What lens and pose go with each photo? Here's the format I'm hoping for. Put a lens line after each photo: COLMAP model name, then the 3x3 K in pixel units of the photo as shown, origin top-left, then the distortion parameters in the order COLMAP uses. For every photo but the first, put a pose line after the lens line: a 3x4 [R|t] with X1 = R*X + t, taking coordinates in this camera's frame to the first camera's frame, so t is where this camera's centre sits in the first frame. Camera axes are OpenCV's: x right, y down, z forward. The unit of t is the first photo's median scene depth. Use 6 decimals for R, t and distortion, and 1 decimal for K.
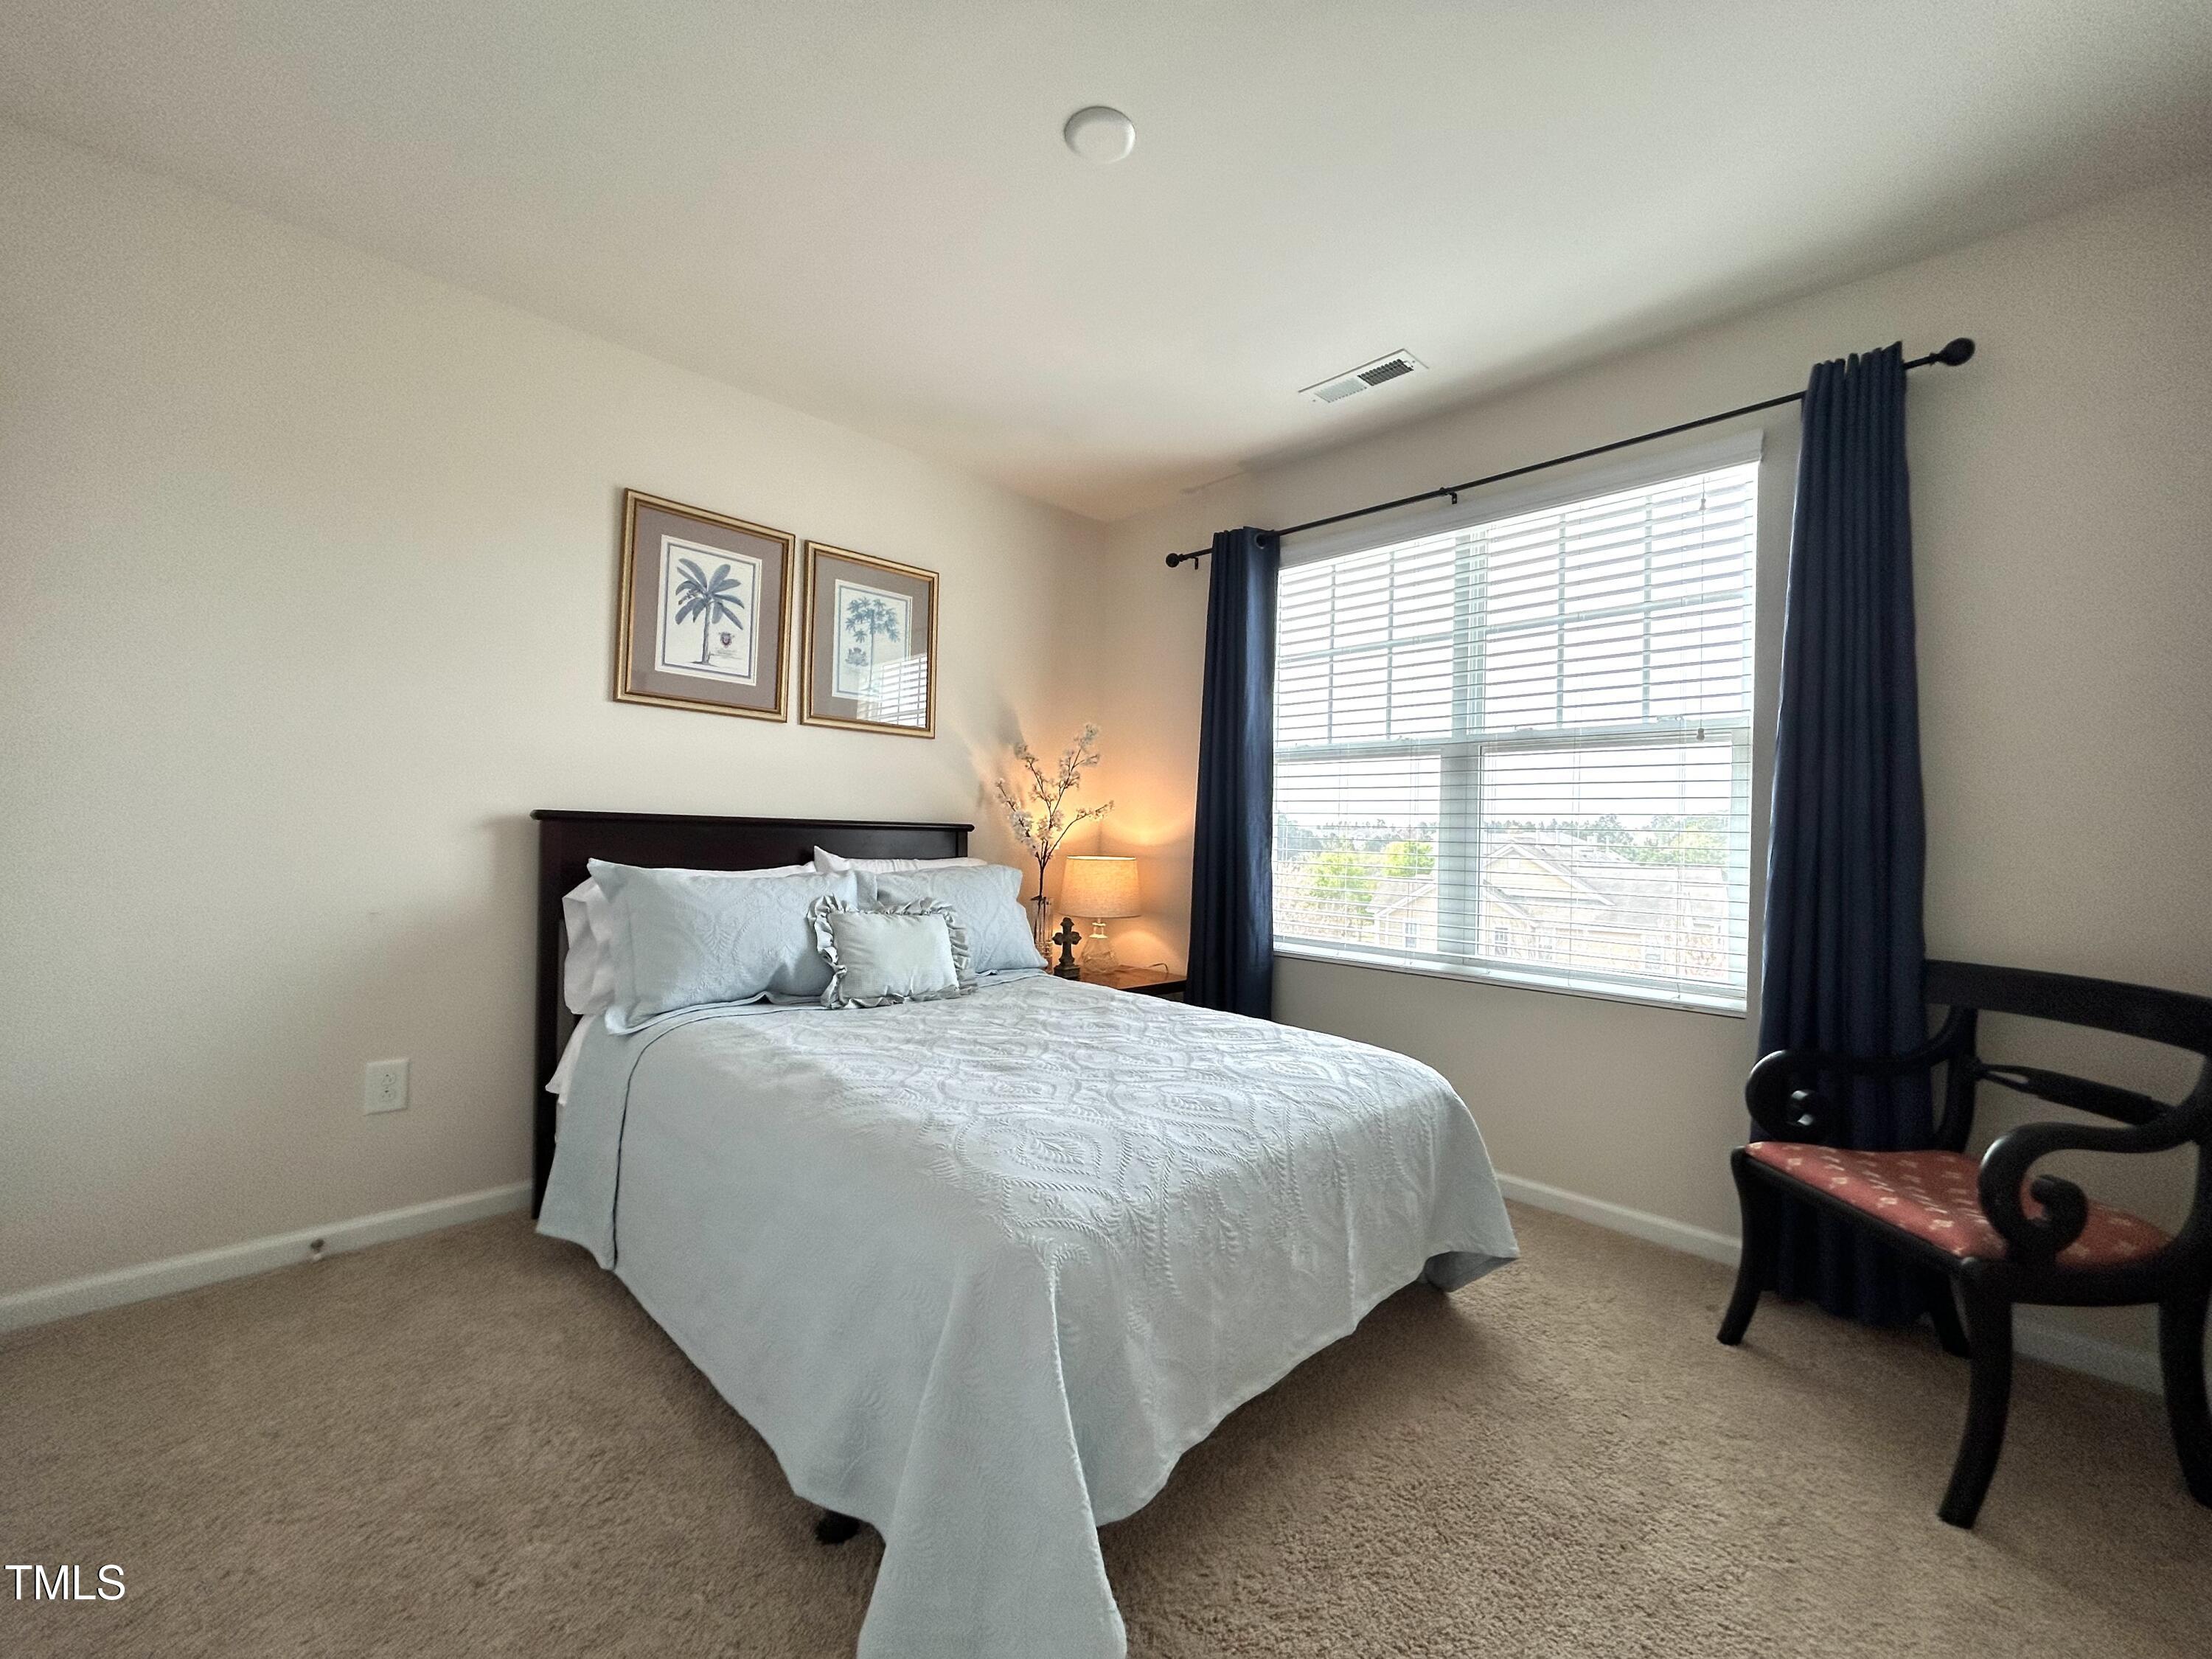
lens RADIAL K [[892.2, 0, 1106.0], [0, 892.2, 829.5], [0, 0, 1]] dist [-0.002813, 0.000778]
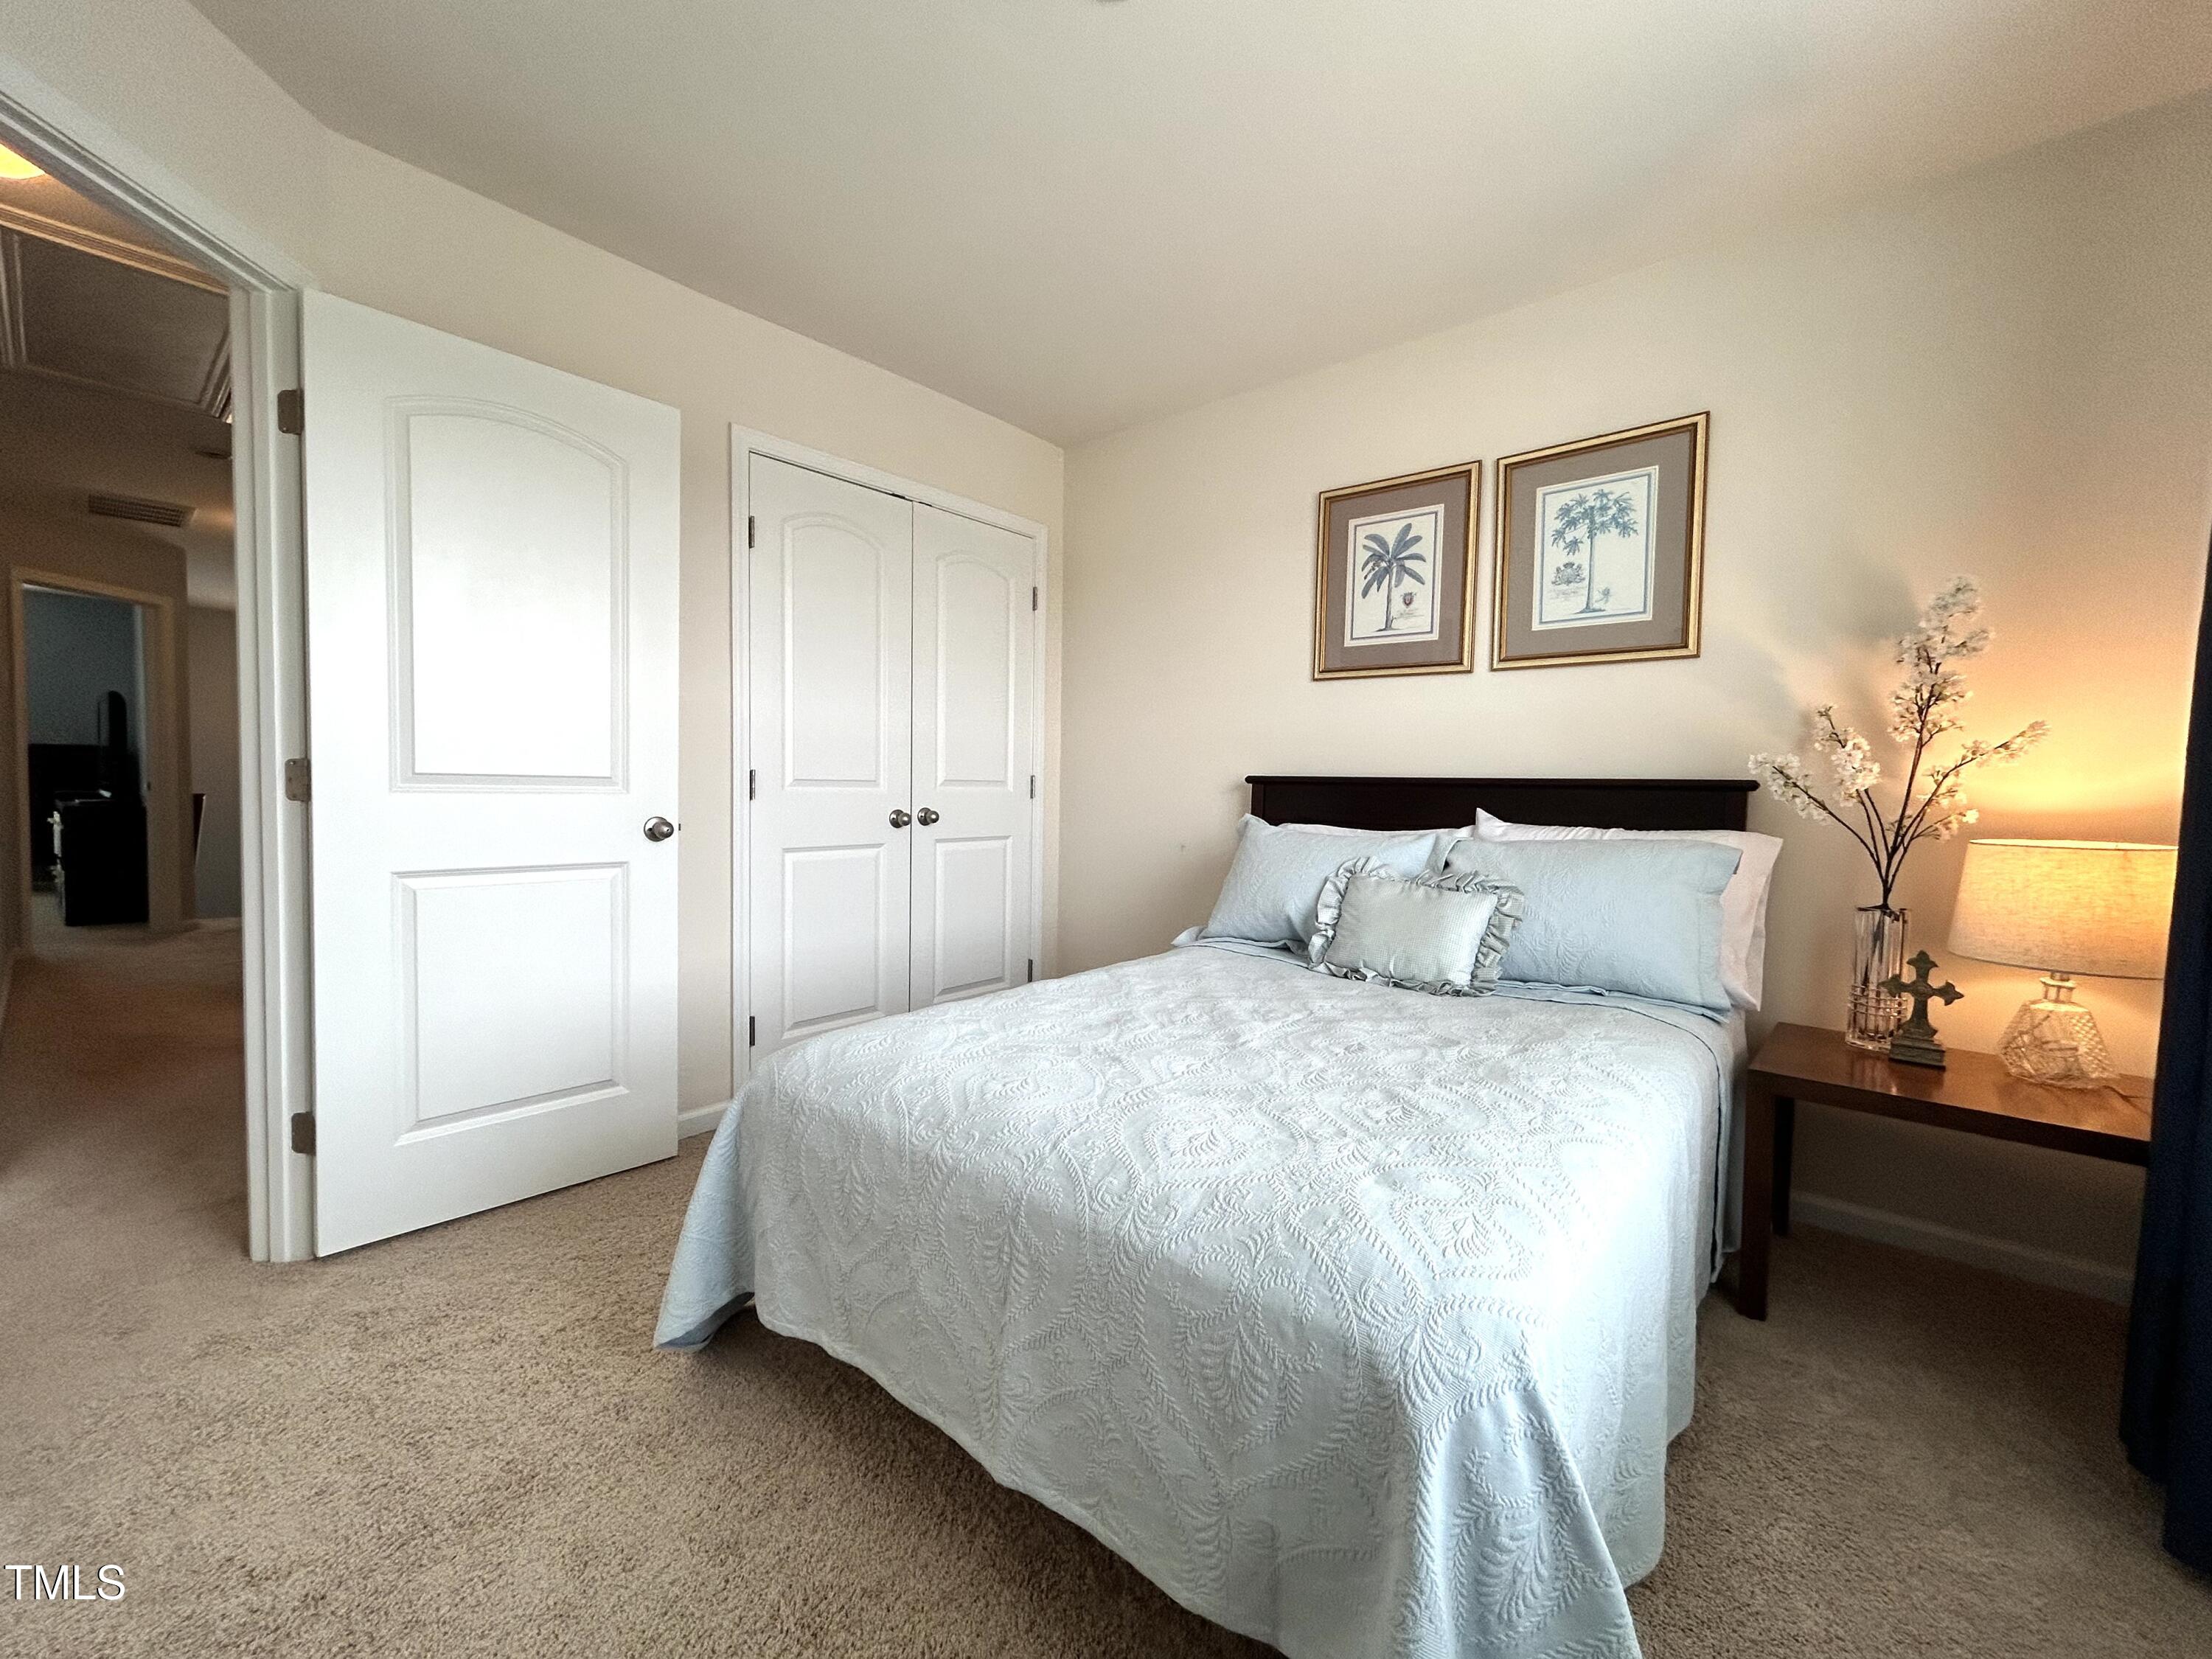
lens RADIAL K [[892.2, 0, 1106.0], [0, 892.2, 829.5], [0, 0, 1]] dist [-0.002813, 0.000778]
pose [[0.092298, 0.027999, -0.995338, 0.542949], [-0.006927, 0.999598, 0.027476, 0.018908], [0.995707, 0.004359, 0.092455, 0.572905]]
